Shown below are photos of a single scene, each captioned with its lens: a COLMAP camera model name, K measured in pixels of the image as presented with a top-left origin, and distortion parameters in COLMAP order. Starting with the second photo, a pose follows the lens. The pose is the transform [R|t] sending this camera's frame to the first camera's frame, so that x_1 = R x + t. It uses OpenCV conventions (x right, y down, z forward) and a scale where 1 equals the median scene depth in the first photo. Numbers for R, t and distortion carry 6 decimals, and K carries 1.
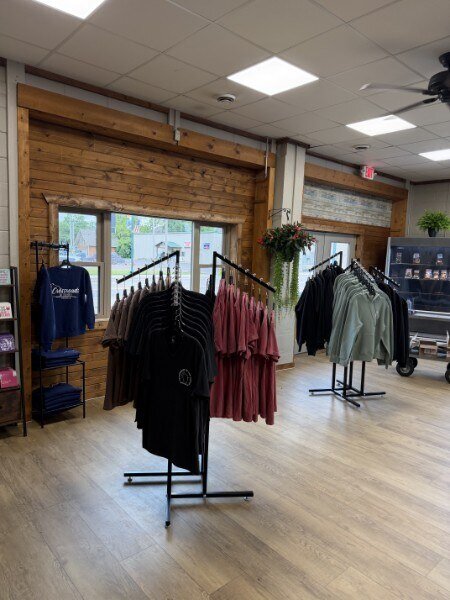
lens RADIAL K [[424.3, 0, 225.0], [0, 424.3, 300.0], [0, 0, 1]] dist [-0.040442, 0.001071]
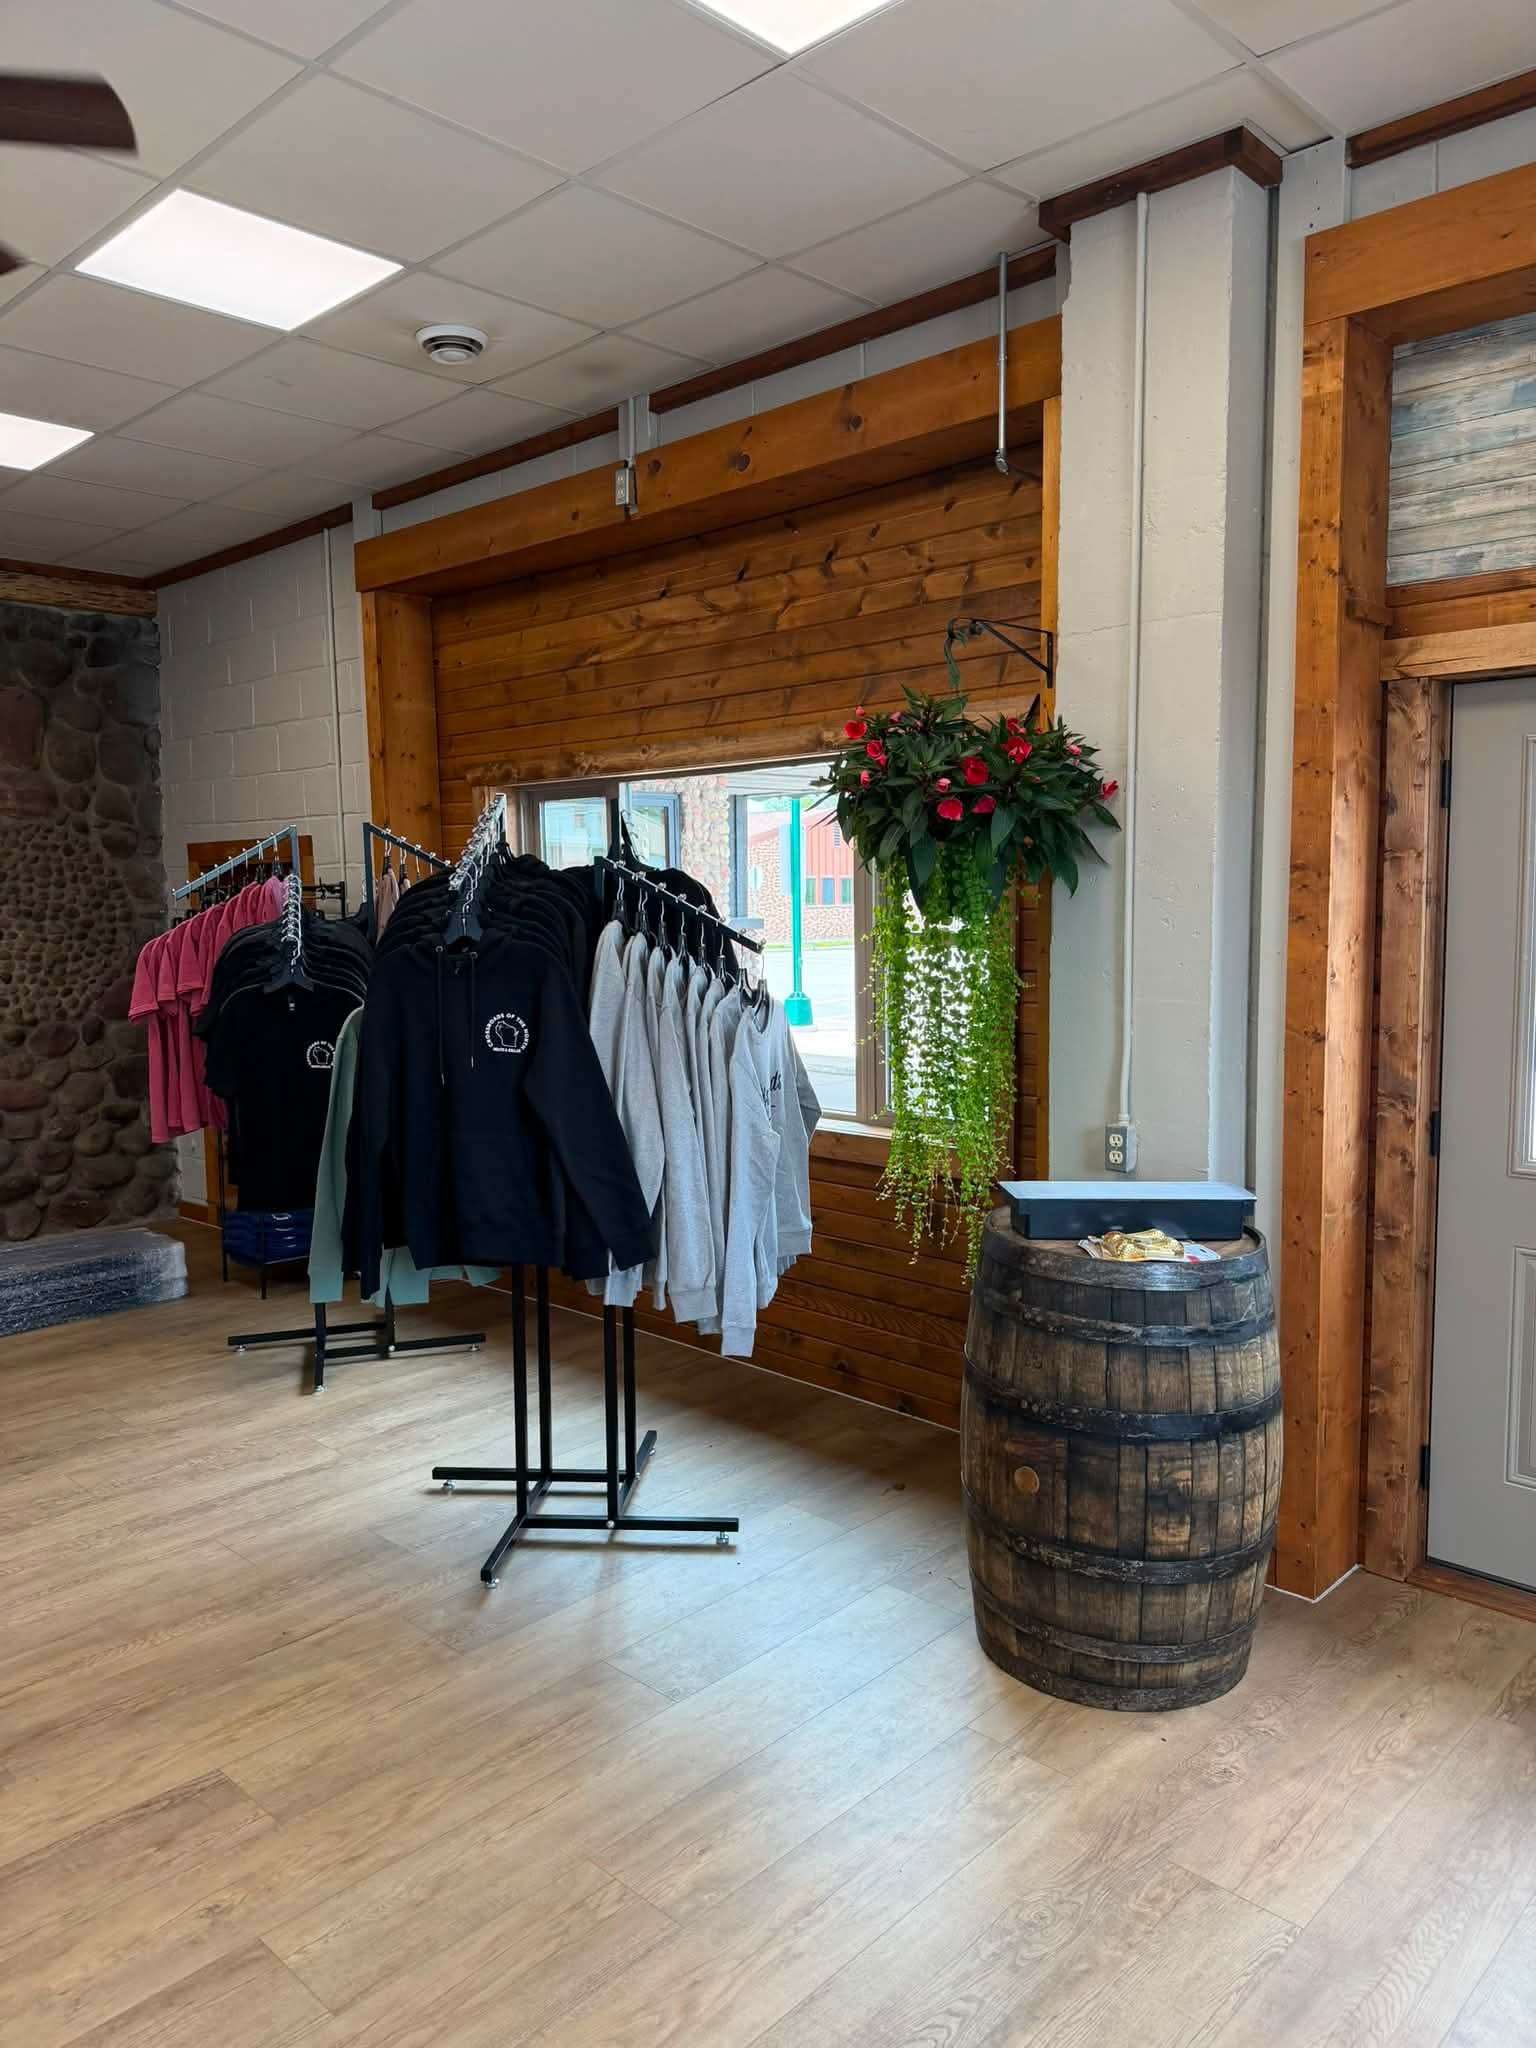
lens RADIAL K [[1448.2, 0, 768.0], [0, 1448.2, 1024.0], [0, 0, 1]] dist [-0.040442, 0.001071]
pose [[0.093668, 0.040212, -0.994791, 0.747684], [-0.086809, 0.995708, 0.032075, -0.054199], [0.991812, 0.083352, 0.096757, 0.865664]]
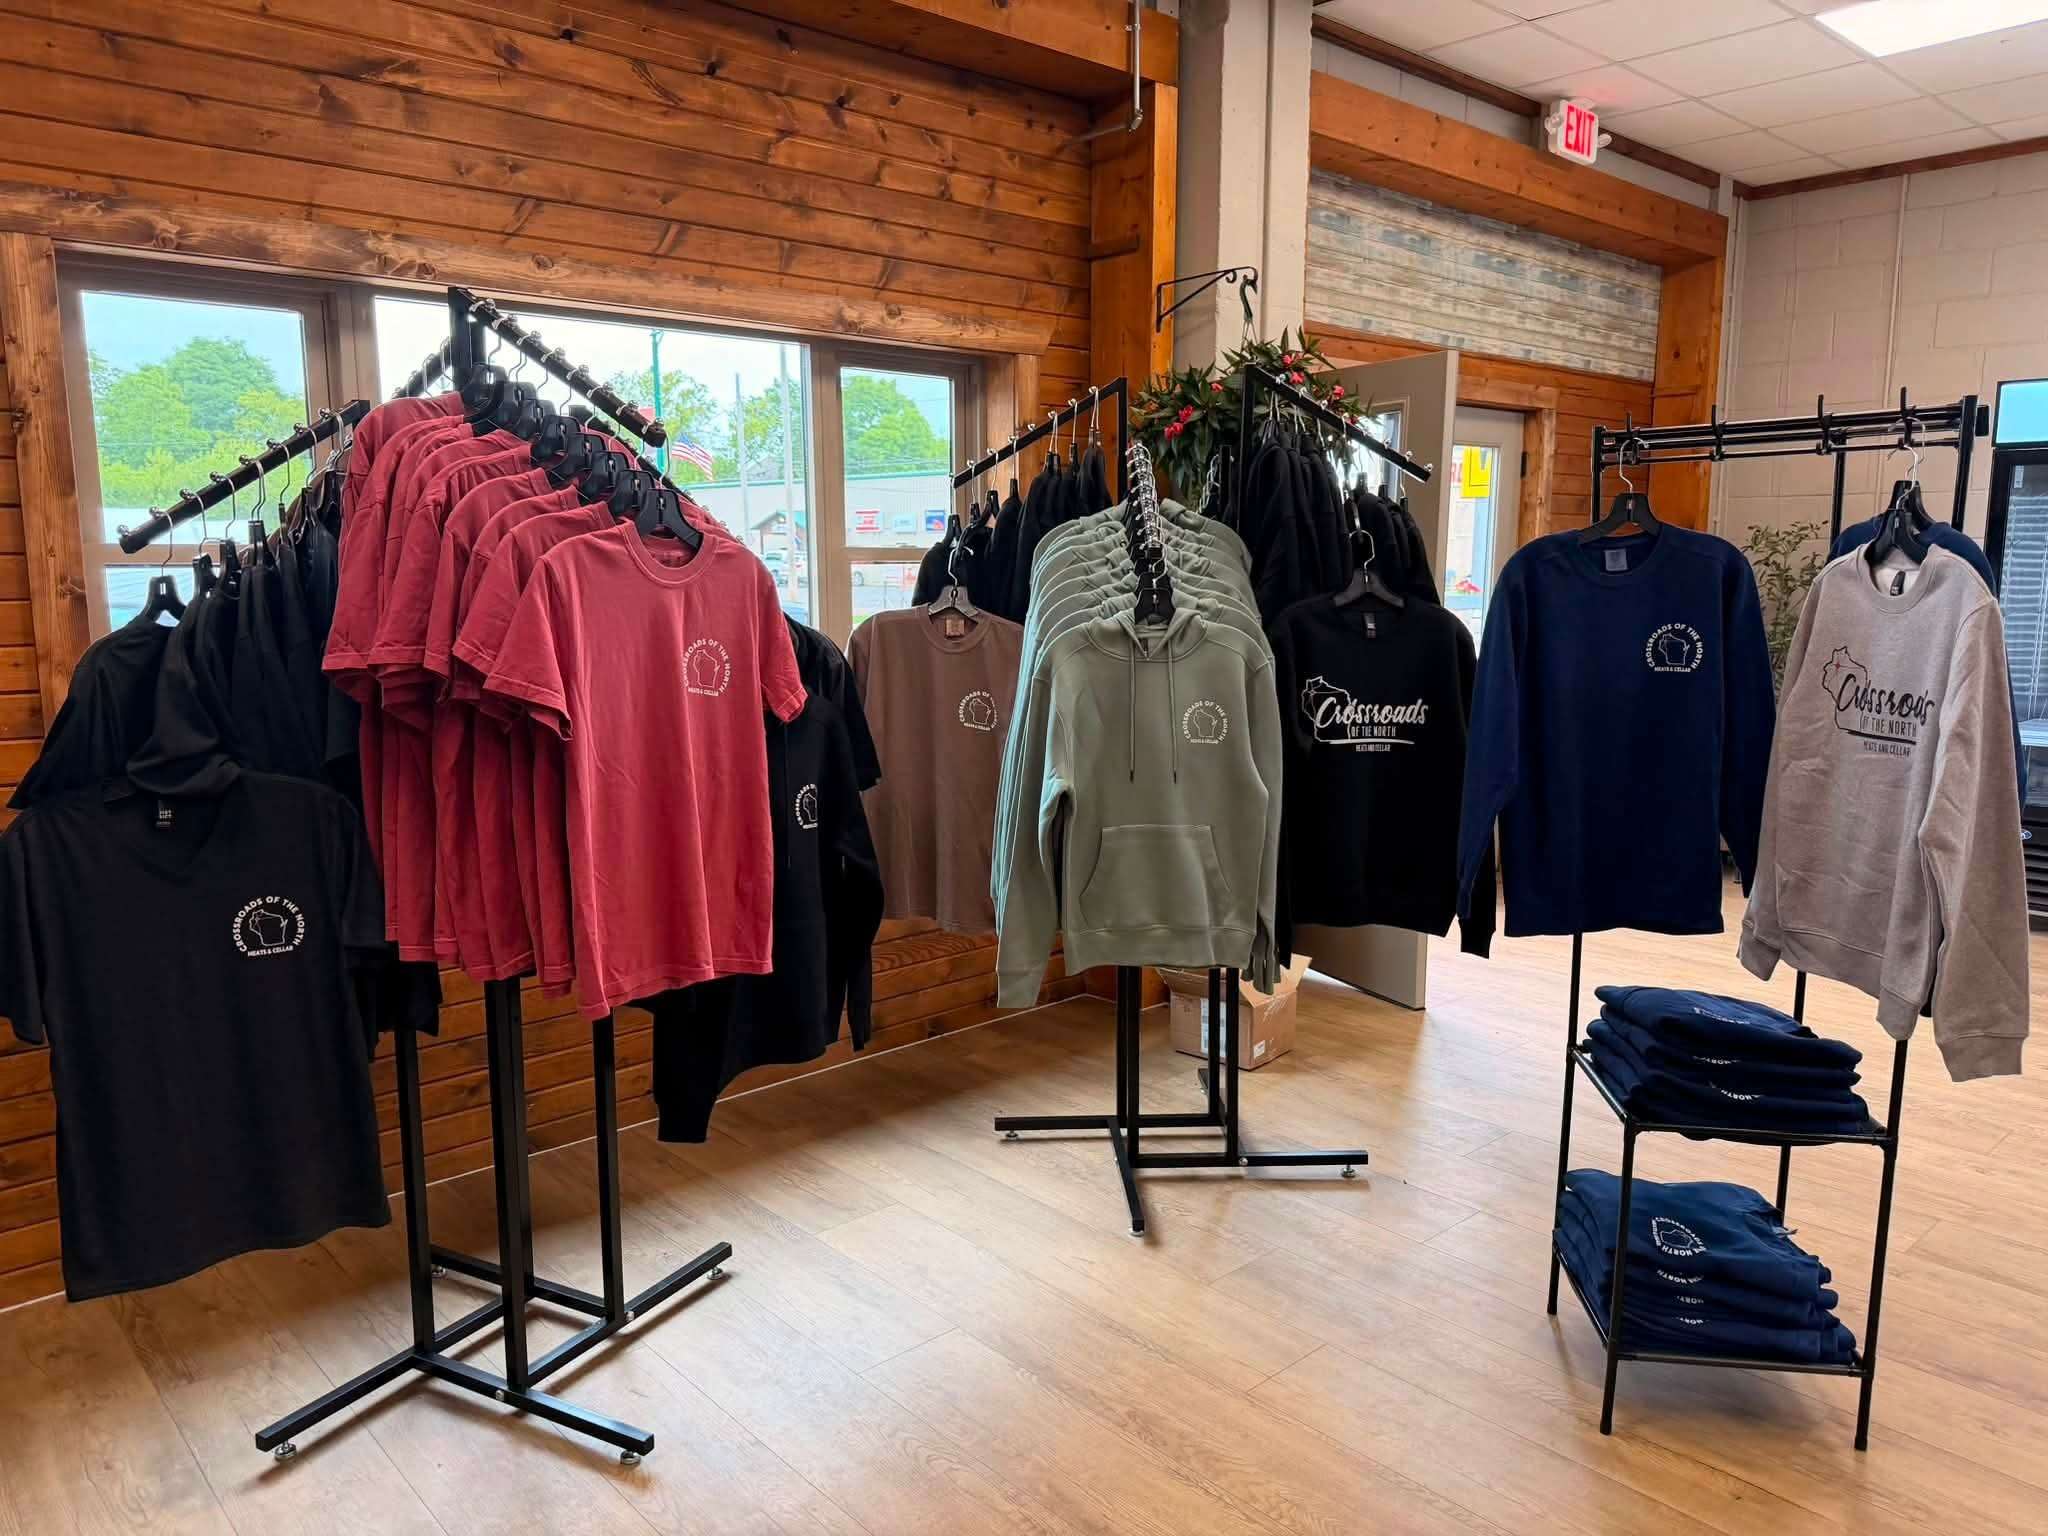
lens RADIAL K [[1448.2, 0, 1024.0], [0, 1448.2, 768.0], [0, 0, 1]] dist [-0.040442, 0.001071]
pose [[0.999097, -0.041587, 0.008672, 0.019424], [0.041178, 0.998225, 0.043022, 0.000751], [-0.010446, -0.042626, 0.999037, 0.263165]]
